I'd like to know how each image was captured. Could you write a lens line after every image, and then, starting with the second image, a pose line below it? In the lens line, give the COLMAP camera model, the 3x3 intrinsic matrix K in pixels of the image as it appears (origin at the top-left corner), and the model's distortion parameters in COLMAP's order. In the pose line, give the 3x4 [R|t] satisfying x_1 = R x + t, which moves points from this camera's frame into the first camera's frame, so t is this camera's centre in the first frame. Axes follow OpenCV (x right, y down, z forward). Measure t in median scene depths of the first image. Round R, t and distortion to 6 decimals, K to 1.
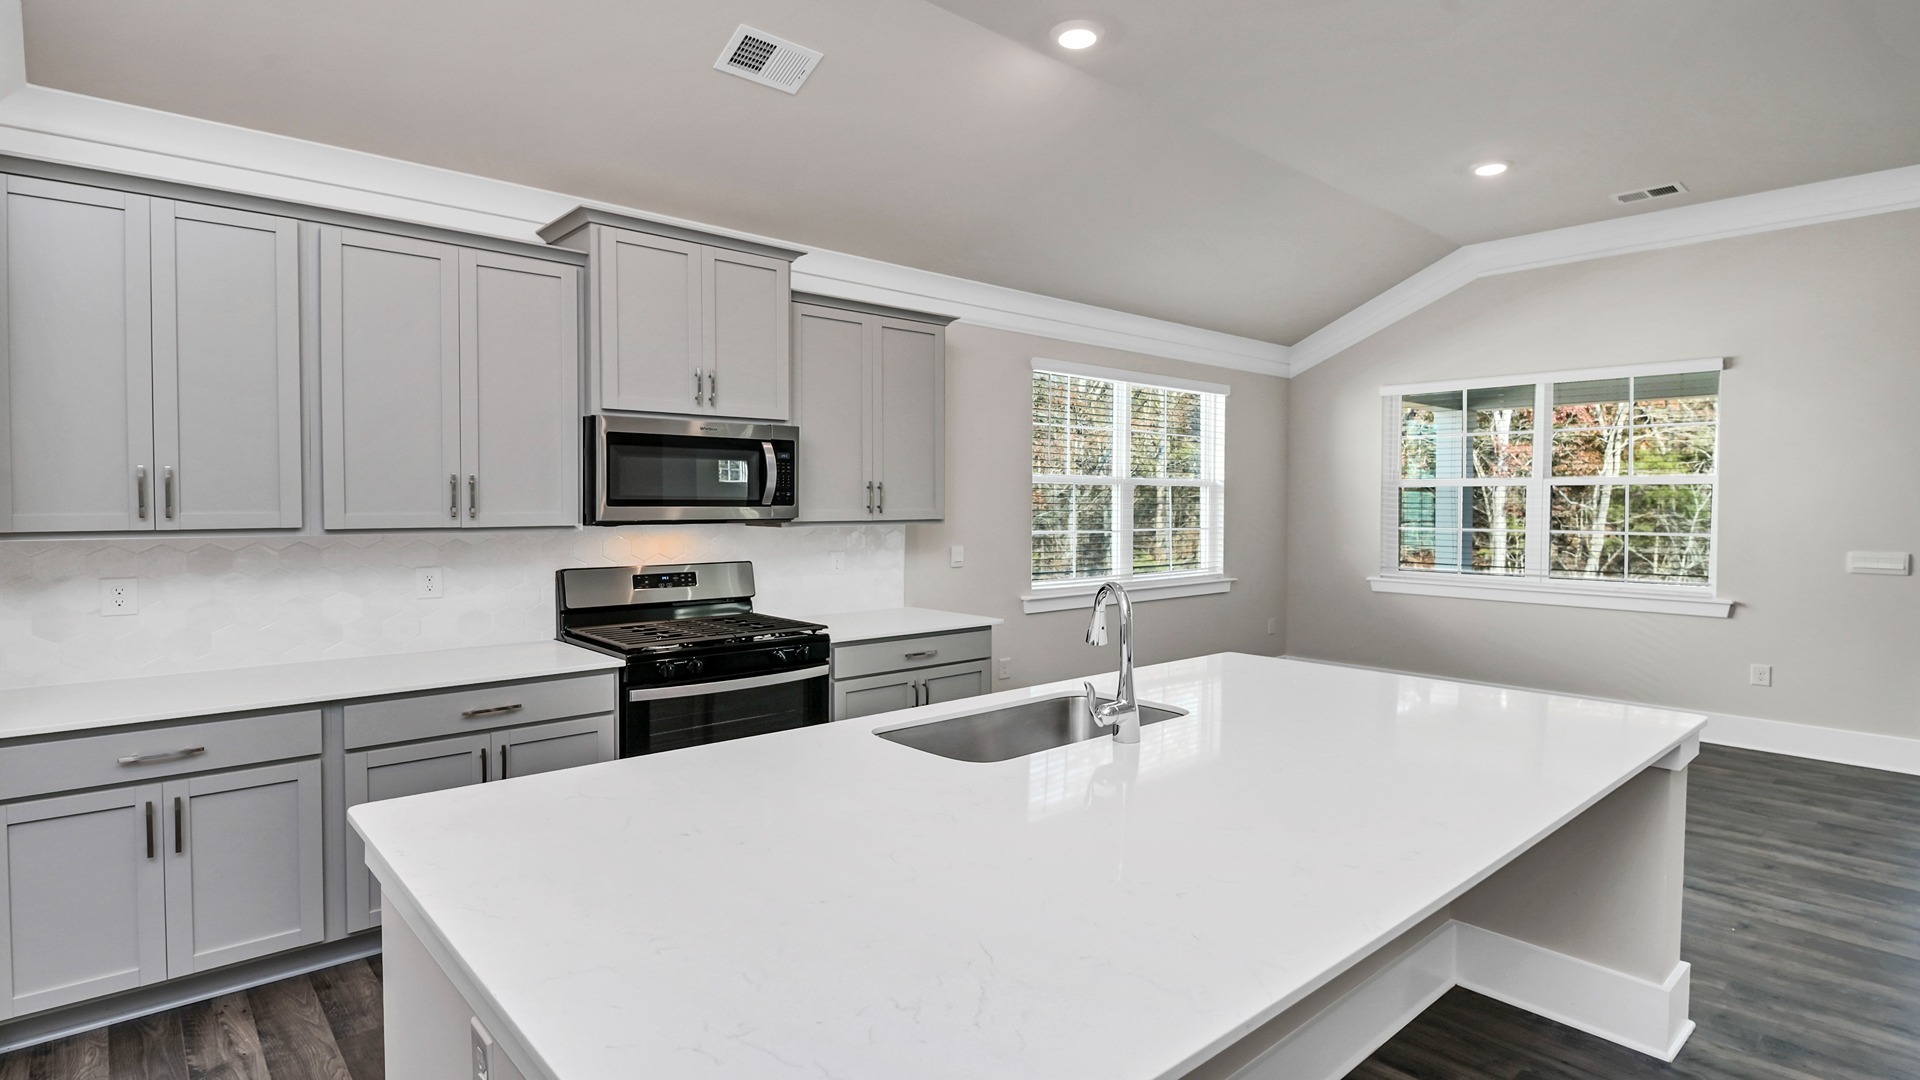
lens RADIAL K [[953.7, 0, 990.0], [0, 953.7, 521.5], [0, 0, 1]] dist [-0.006455, -0.007151]
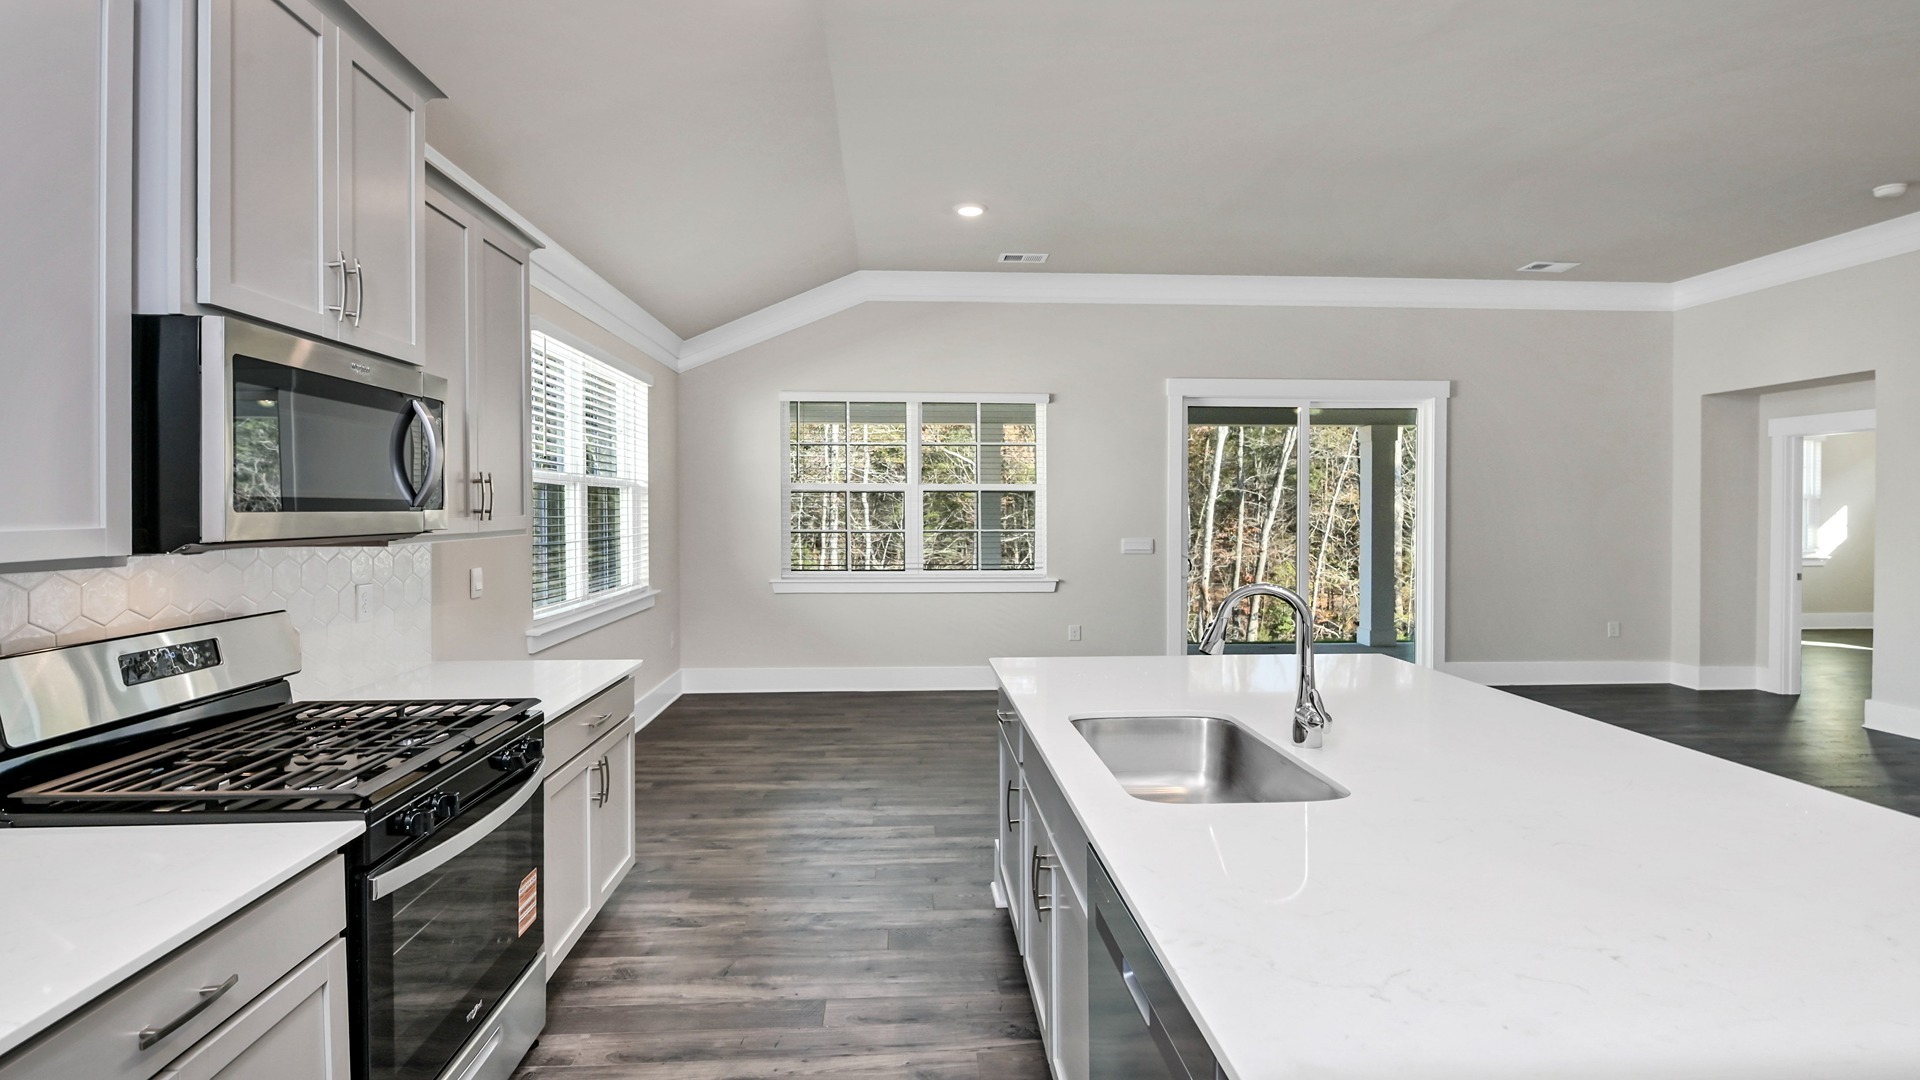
lens RADIAL K [[953.7, 0, 957.2], [0, 953.7, 534.0], [0, 0, 1]] dist [-0.006455, -0.007151]
pose [[0.623414, -0.024813, 0.781498, -0.305551], [0.018577, 0.999684, 0.016921, -0.003529], [-0.781671, 0.003969, 0.623678, 0.244875]]
